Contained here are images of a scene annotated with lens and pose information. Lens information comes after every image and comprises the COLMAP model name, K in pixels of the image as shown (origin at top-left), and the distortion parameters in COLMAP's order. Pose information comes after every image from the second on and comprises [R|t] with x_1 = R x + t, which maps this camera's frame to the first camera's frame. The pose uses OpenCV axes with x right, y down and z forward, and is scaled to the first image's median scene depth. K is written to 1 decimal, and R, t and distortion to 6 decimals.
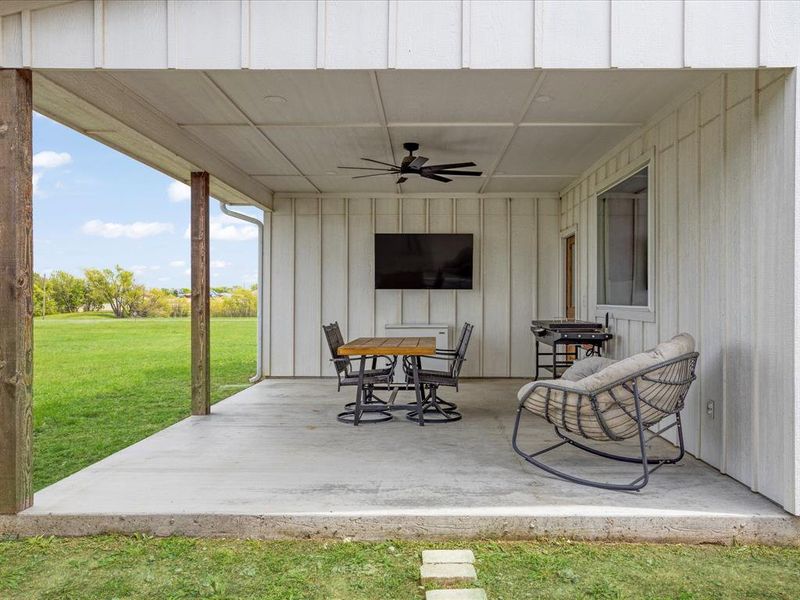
lens RADIAL K [[594.6, 0, 400.0], [0, 594.6, 300.0], [0, 0, 1]] dist [0.005879, 0.006408]
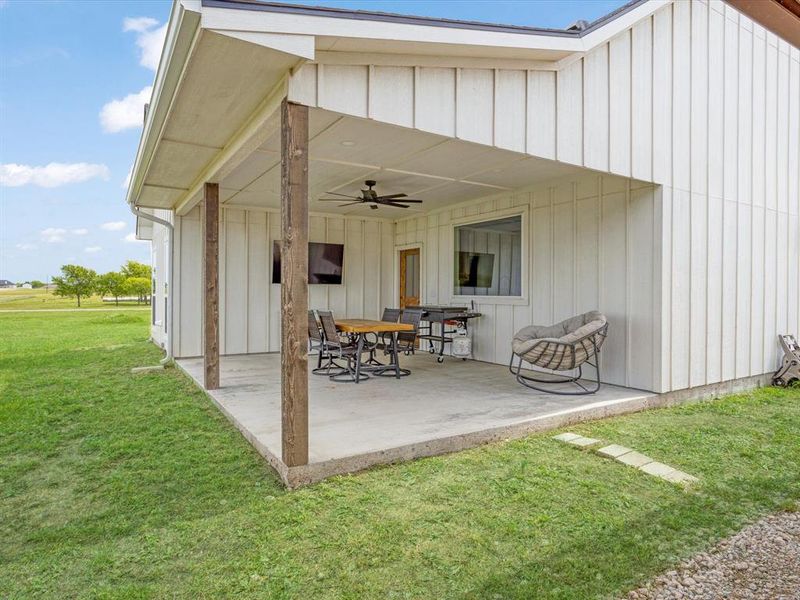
lens RADIAL K [[445.1, 0, 411.3], [0, 445.1, 296.8], [0, 0, 1]] dist [-0.063690, 0.049337]
pose [[0.861670, -0.003246, 0.507459, -0.730438], [-0.001809, 0.999954, 0.009469, 0.000884], [-0.507466, -0.009077, 0.861624, 0.080773]]
